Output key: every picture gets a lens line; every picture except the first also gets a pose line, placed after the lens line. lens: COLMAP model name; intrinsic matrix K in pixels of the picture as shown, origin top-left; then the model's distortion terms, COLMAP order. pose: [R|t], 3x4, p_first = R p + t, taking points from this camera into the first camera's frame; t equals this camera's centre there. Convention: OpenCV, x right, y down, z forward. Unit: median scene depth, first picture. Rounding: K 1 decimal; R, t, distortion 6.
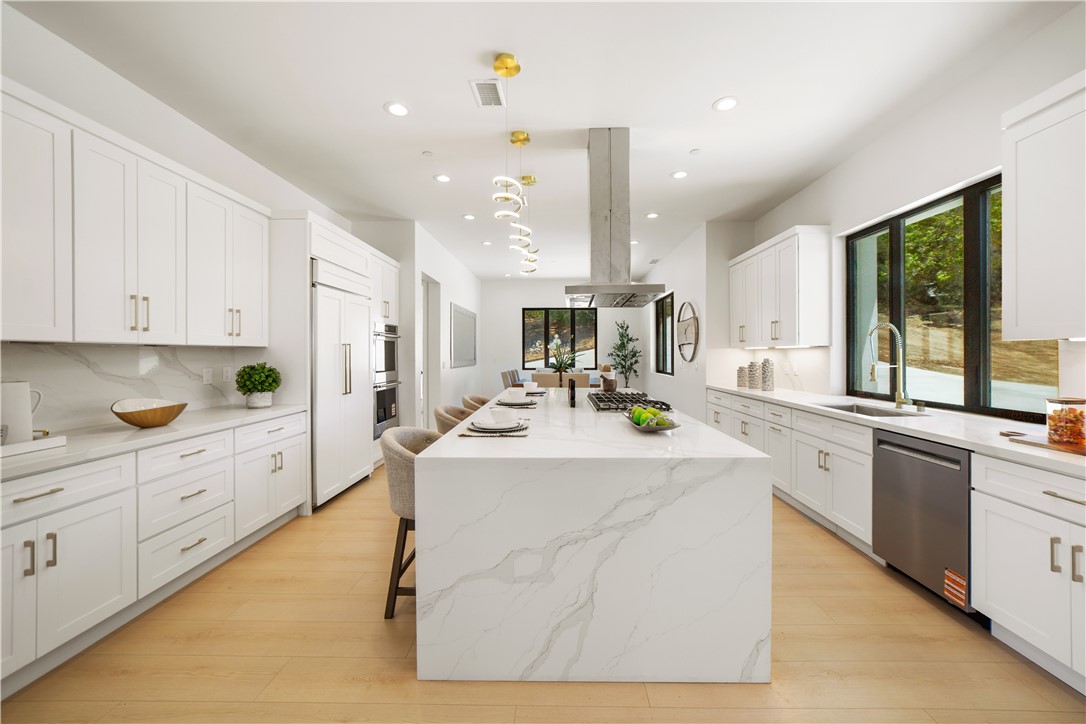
lens RADIAL K [[420.3, 0, 549.5], [0, 420.3, 351.4], [0, 0, 1]] dist [-0.018195, 0.005555]
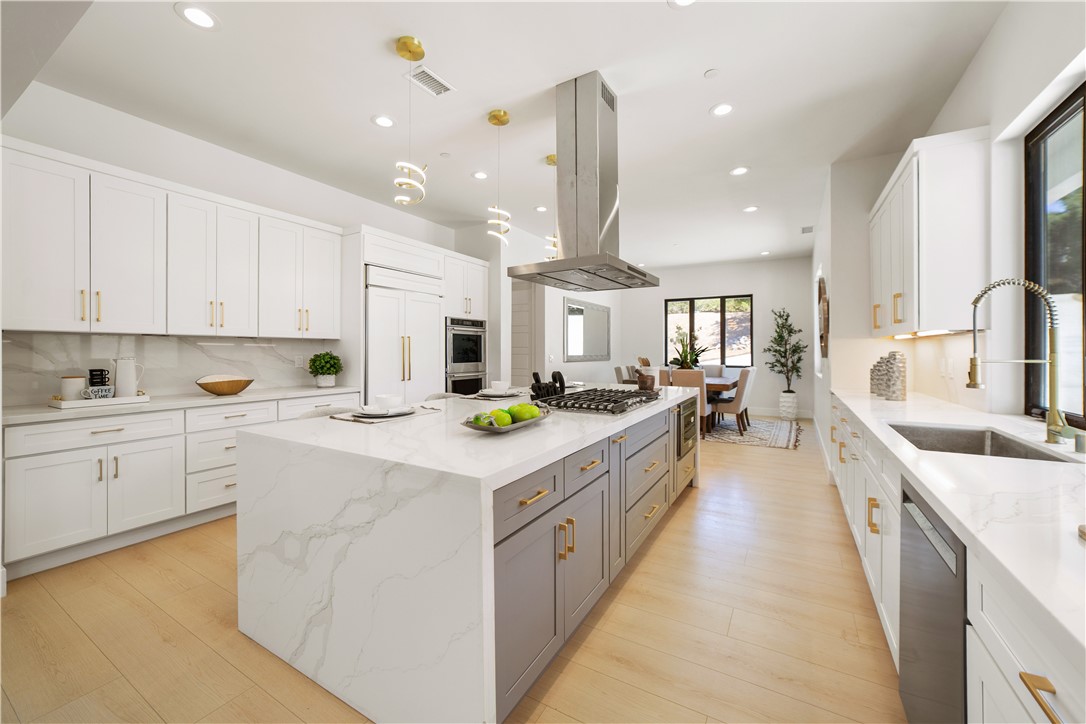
lens RADIAL K [[420.3, 0, 549.5], [0, 420.3, 351.4], [0, 0, 1]] dist [-0.018195, 0.005555]
pose [[0.875095, 0.004245, -0.483932, 0.469804], [-0.001704, 0.999982, 0.005691, 0.017275], [0.483948, -0.004155, 0.875087, 0.211603]]
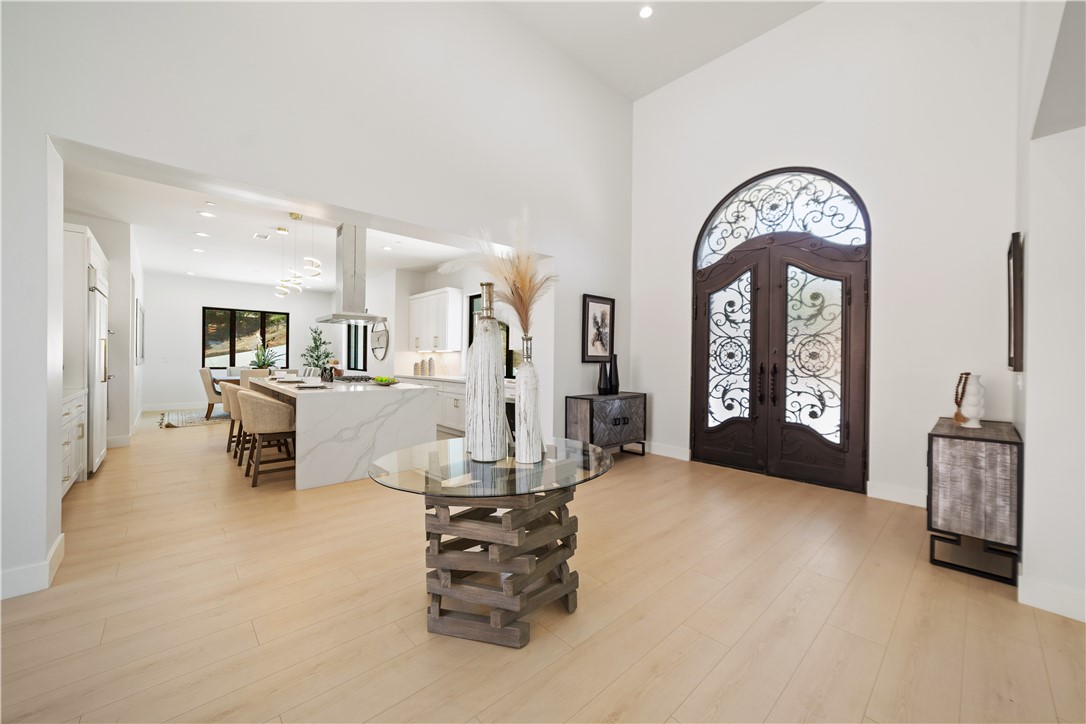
lens RADIAL K [[413.9, 0, 549.0], [0, 413.9, 361.3], [0, 0, 1]] dist [-0.015441, 0.000473]
pose [[0.715774, 0.008468, 0.698280, -0.448020], [-0.016701, 0.999848, 0.004995, 0.020966], [-0.698132, -0.015237, 0.715807, -0.777987]]
